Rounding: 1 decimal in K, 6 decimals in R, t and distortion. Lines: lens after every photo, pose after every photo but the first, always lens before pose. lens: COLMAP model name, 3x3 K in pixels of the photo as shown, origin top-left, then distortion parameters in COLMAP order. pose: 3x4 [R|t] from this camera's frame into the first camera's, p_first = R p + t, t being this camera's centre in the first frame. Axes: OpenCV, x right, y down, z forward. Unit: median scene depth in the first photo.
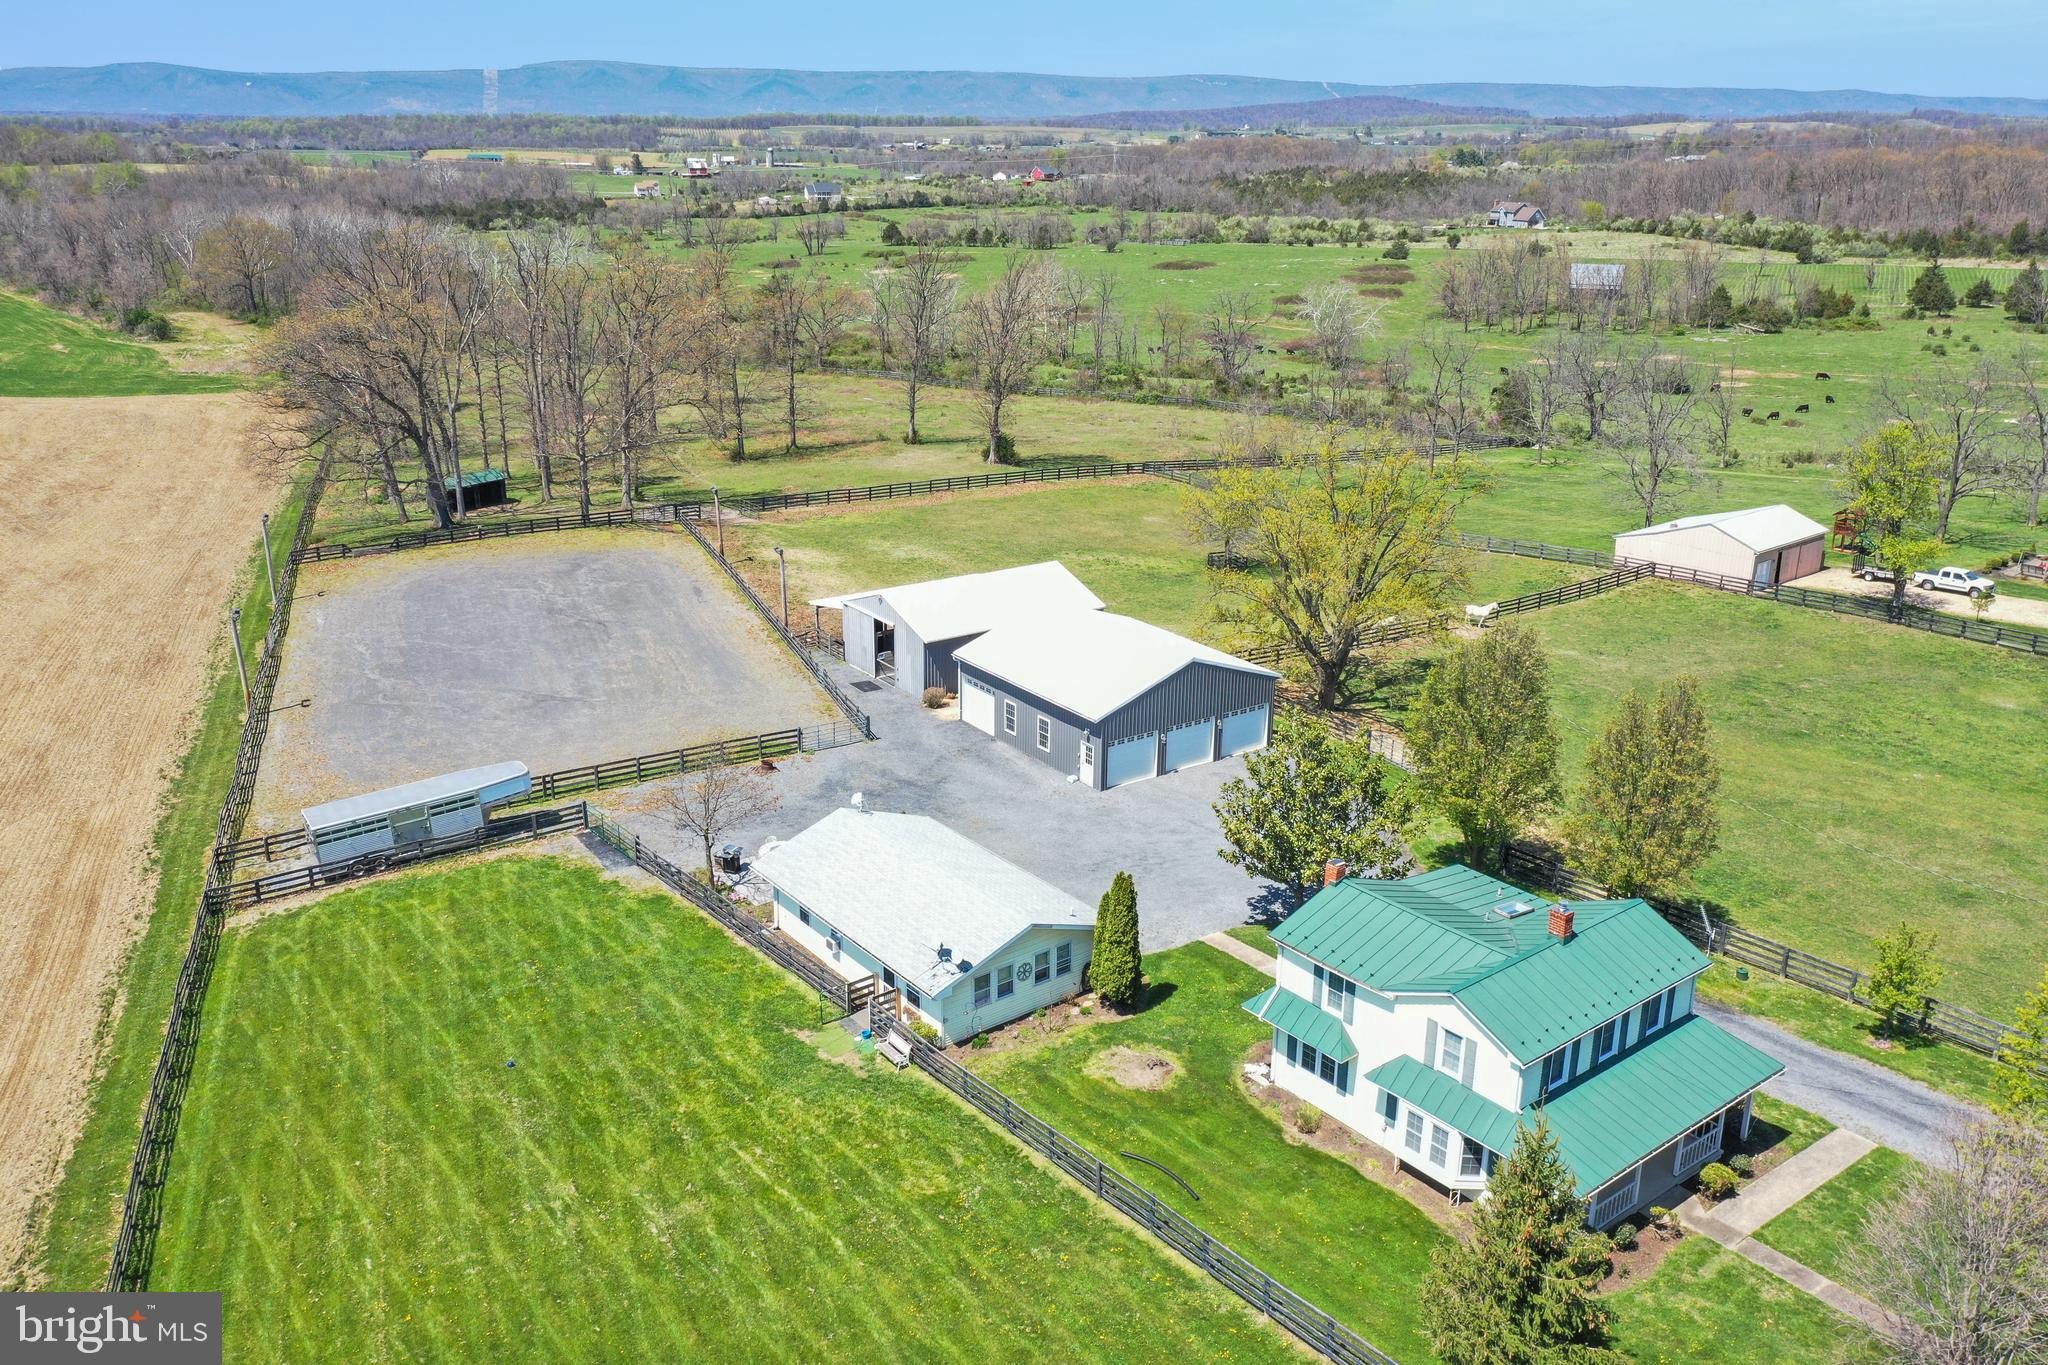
lens RADIAL K [[1609.9, 0, 1024.0], [0, 1609.9, 682.5], [0, 0, 1]] dist [-0.002704, 0.001927]
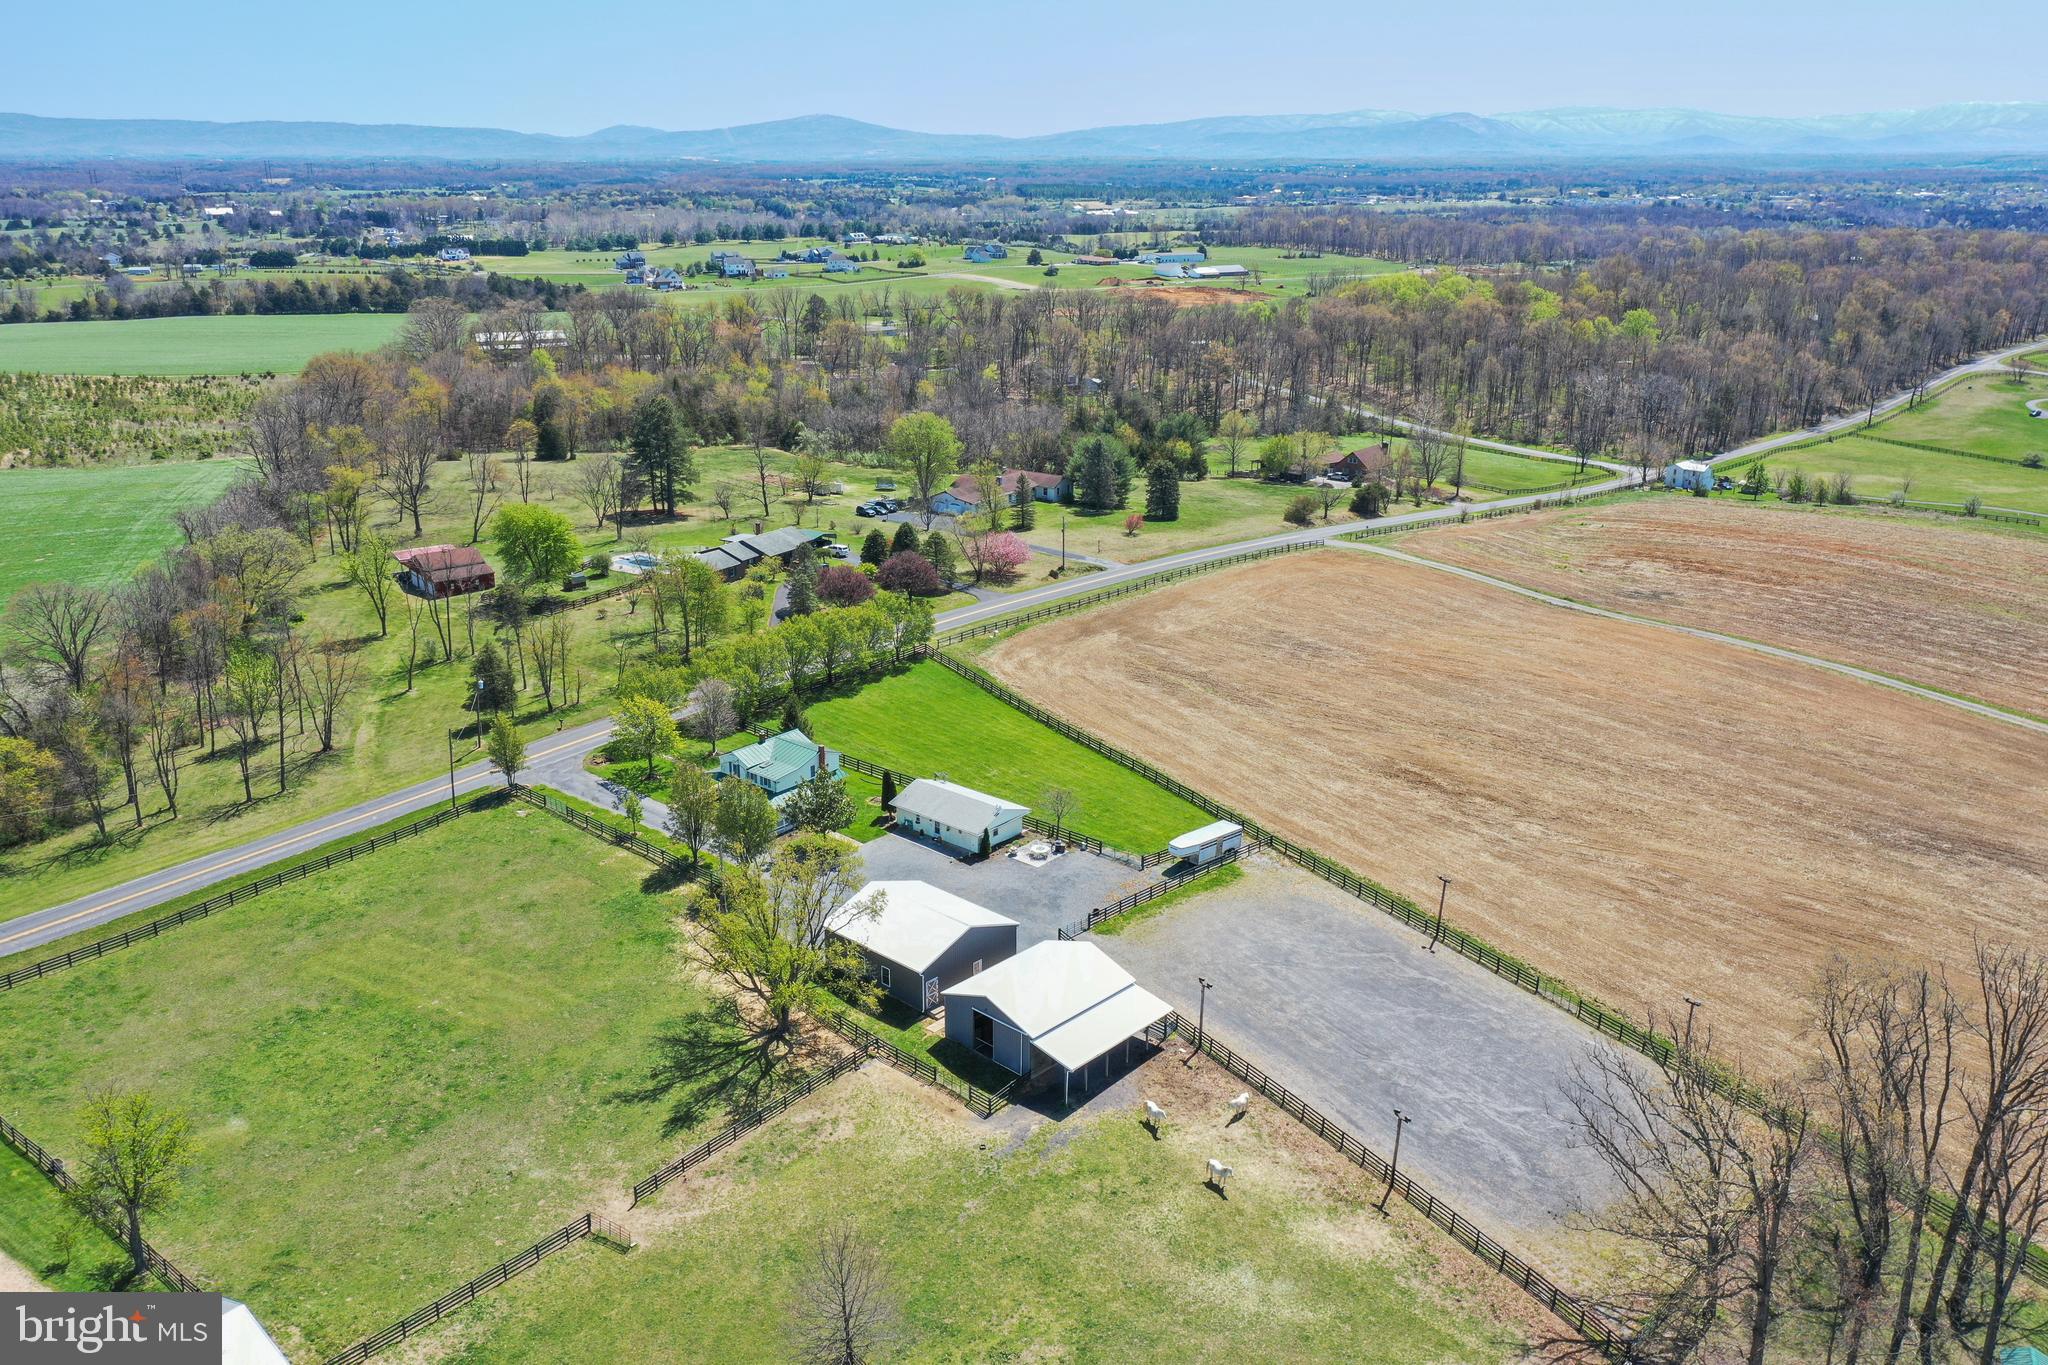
lens RADIAL K [[1617.1, 0, 1010.7], [0, 1617.1, 675.9], [0, 0, 1]] dist [-0.001330, -0.001575]
pose [[-0.978647, 0.056794, -0.197547, 0.266757], [-0.073440, 0.801022, 0.594113, -1.158833], [0.191982, 0.595935, -0.779746, 2.068182]]
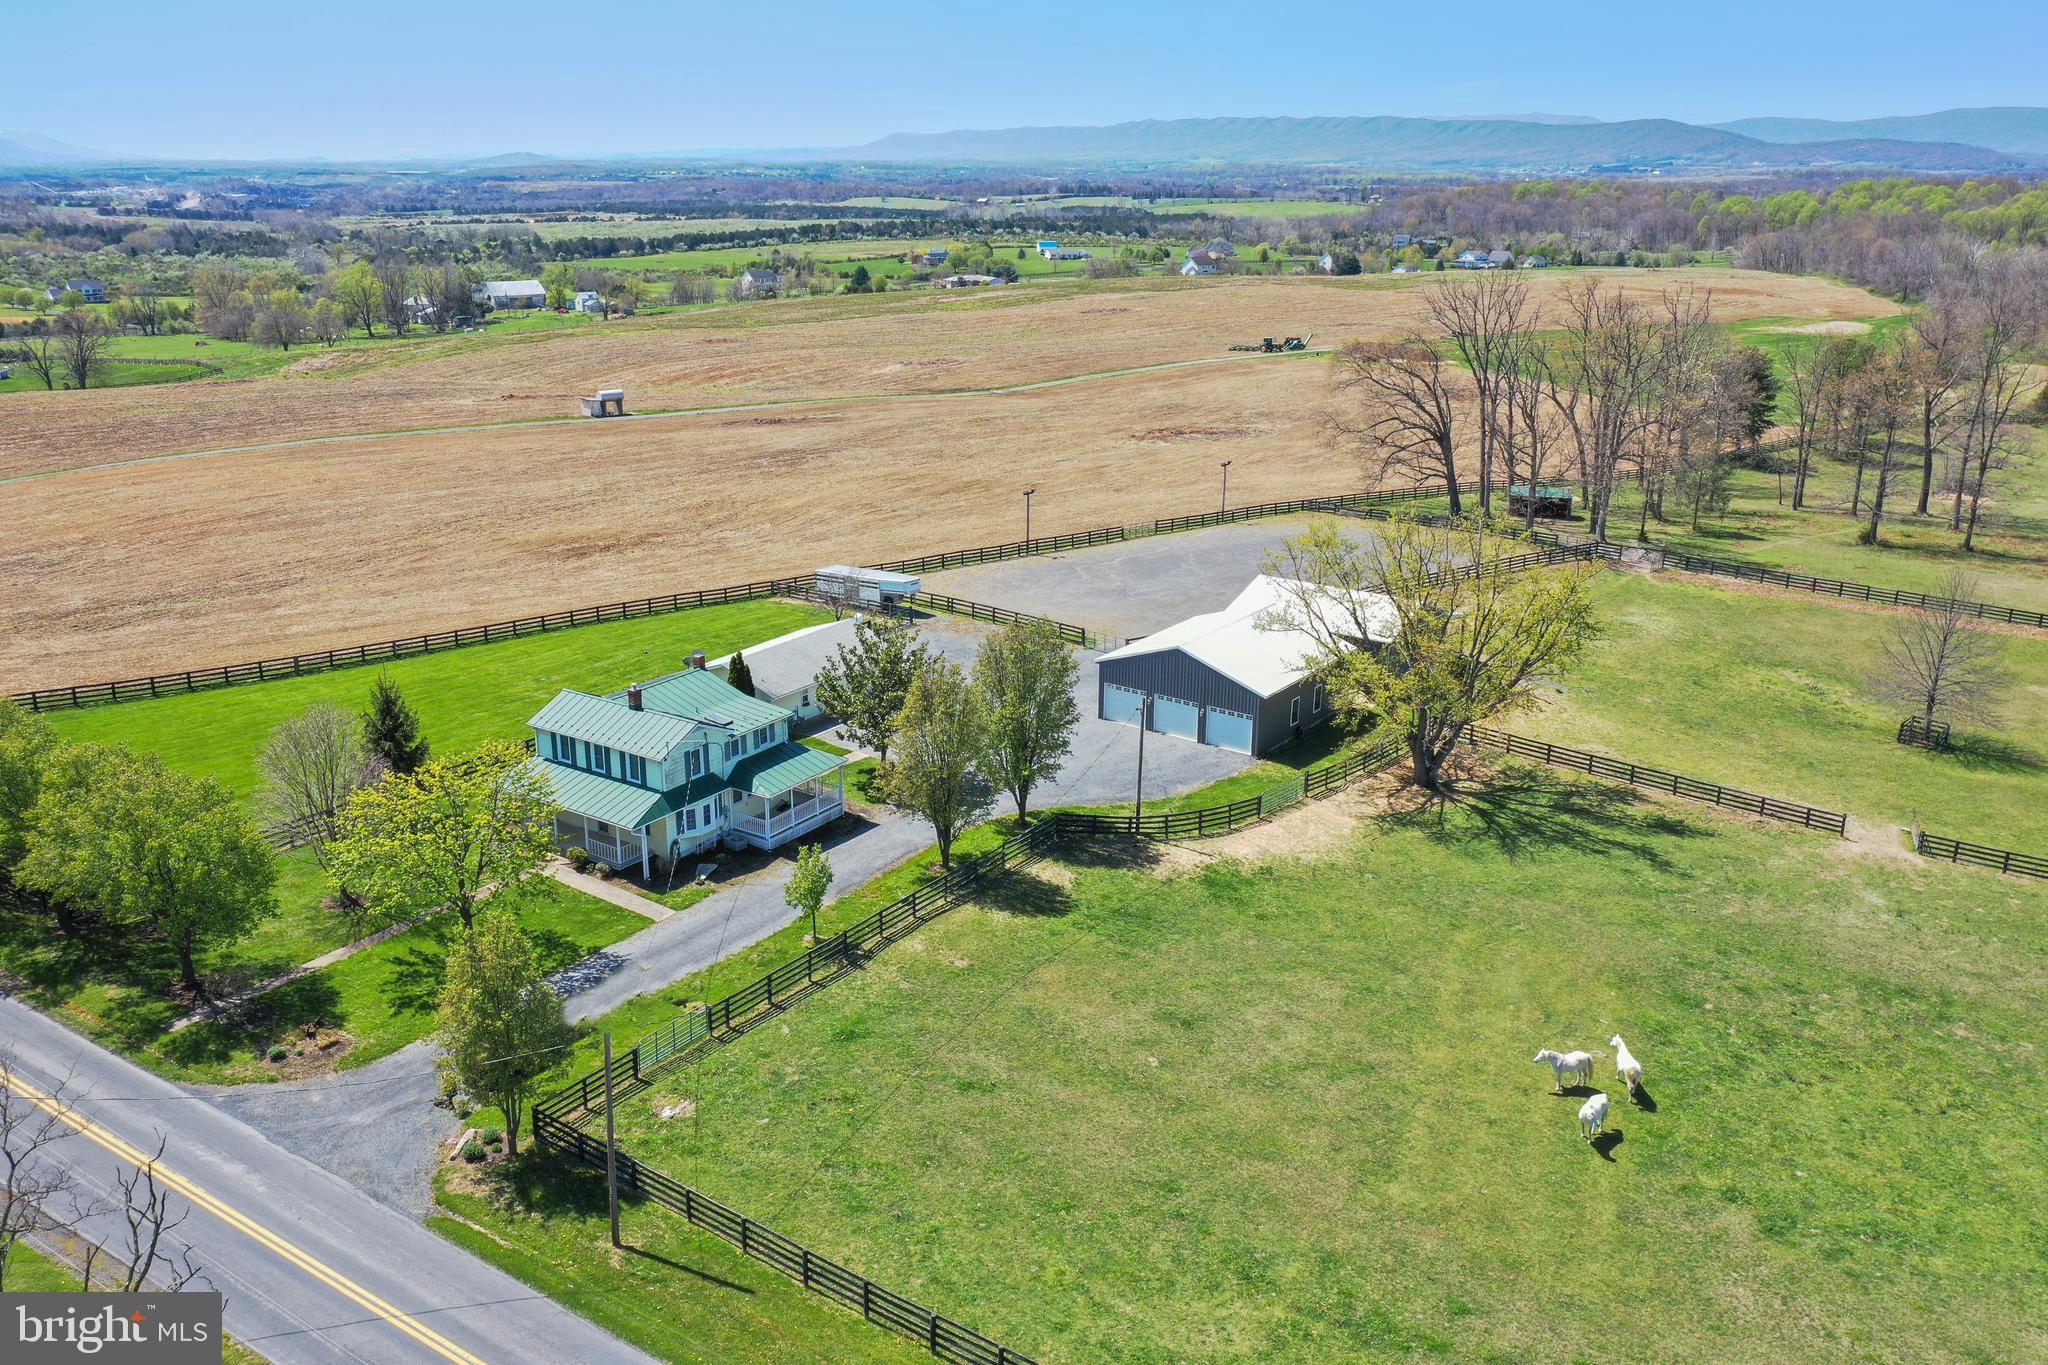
lens RADIAL K [[1617.1, 0, 1010.7], [0, 1617.1, 675.9], [0, 0, 1]] dist [-0.001330, -0.001575]
pose [[0.321351, 0.281384, -0.904188, 1.057574], [-0.306867, 0.934251, 0.181678, -0.159740], [0.895861, 0.219084, 0.386570, 0.370913]]
